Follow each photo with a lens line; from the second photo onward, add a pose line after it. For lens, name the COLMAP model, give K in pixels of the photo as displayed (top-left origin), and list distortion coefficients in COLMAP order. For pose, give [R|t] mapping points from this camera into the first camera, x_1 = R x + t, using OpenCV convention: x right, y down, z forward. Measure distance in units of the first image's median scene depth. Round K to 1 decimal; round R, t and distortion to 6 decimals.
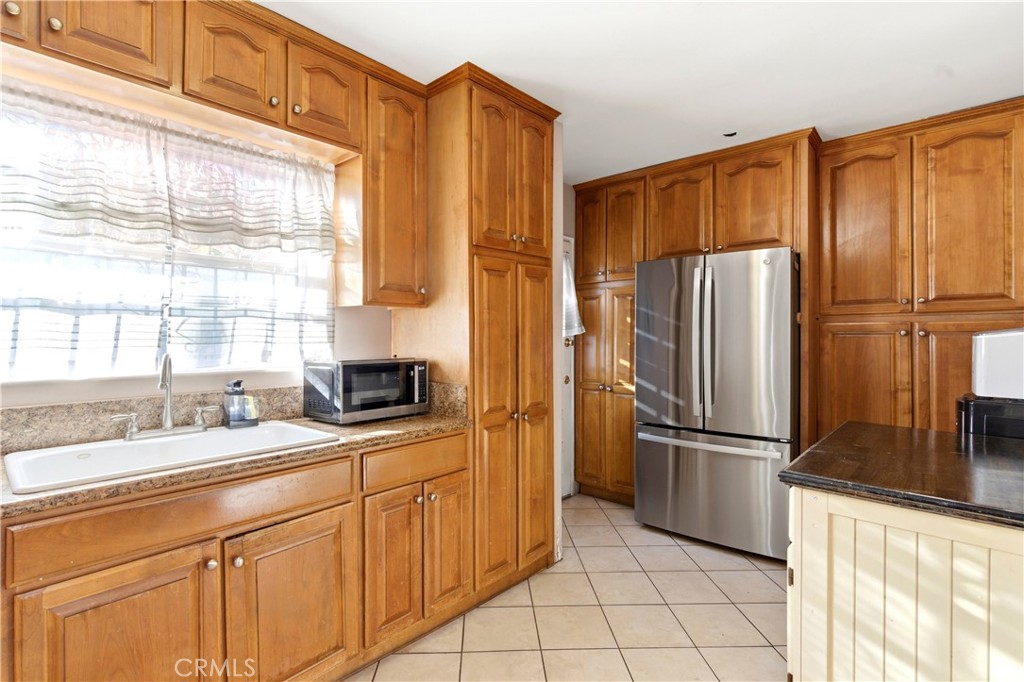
lens RADIAL K [[479.2, 0, 499.5], [0, 479.2, 335.1], [0, 0, 1]] dist [0.006586, -0.001128]
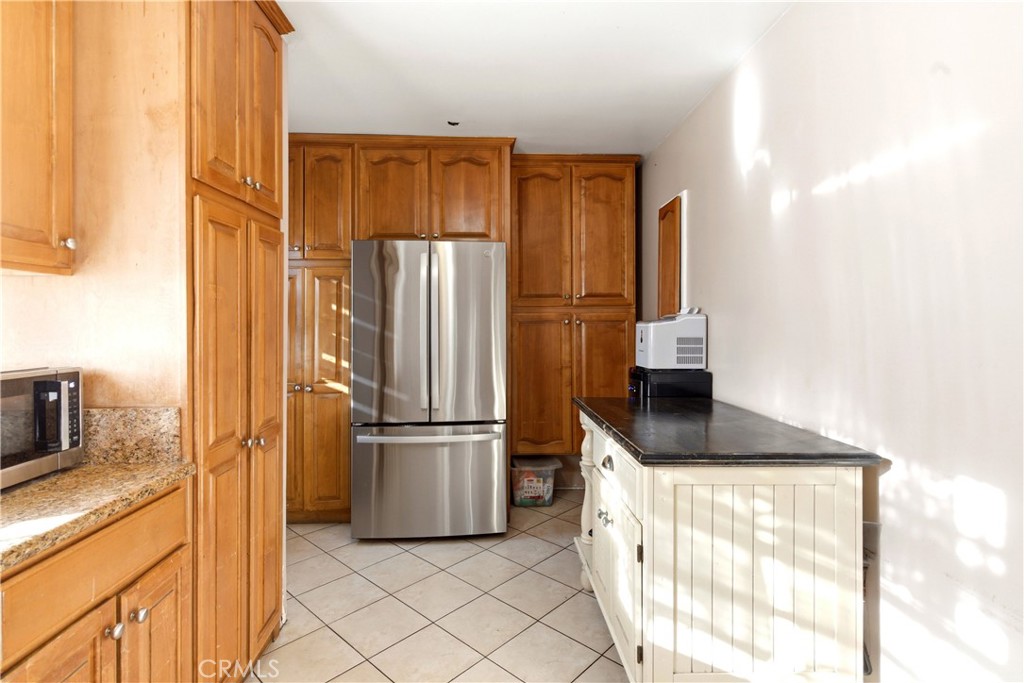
lens RADIAL K [[488.2, 0, 499.0], [0, 488.2, 323.7], [0, 0, 1]] dist [0.000898, -0.000678]
pose [[0.713312, -0.000727, 0.700846, -0.206196], [0.001647, 0.999998, -0.000639, 0.000414], [-0.700845, 0.001610, 0.713312, 0.262808]]
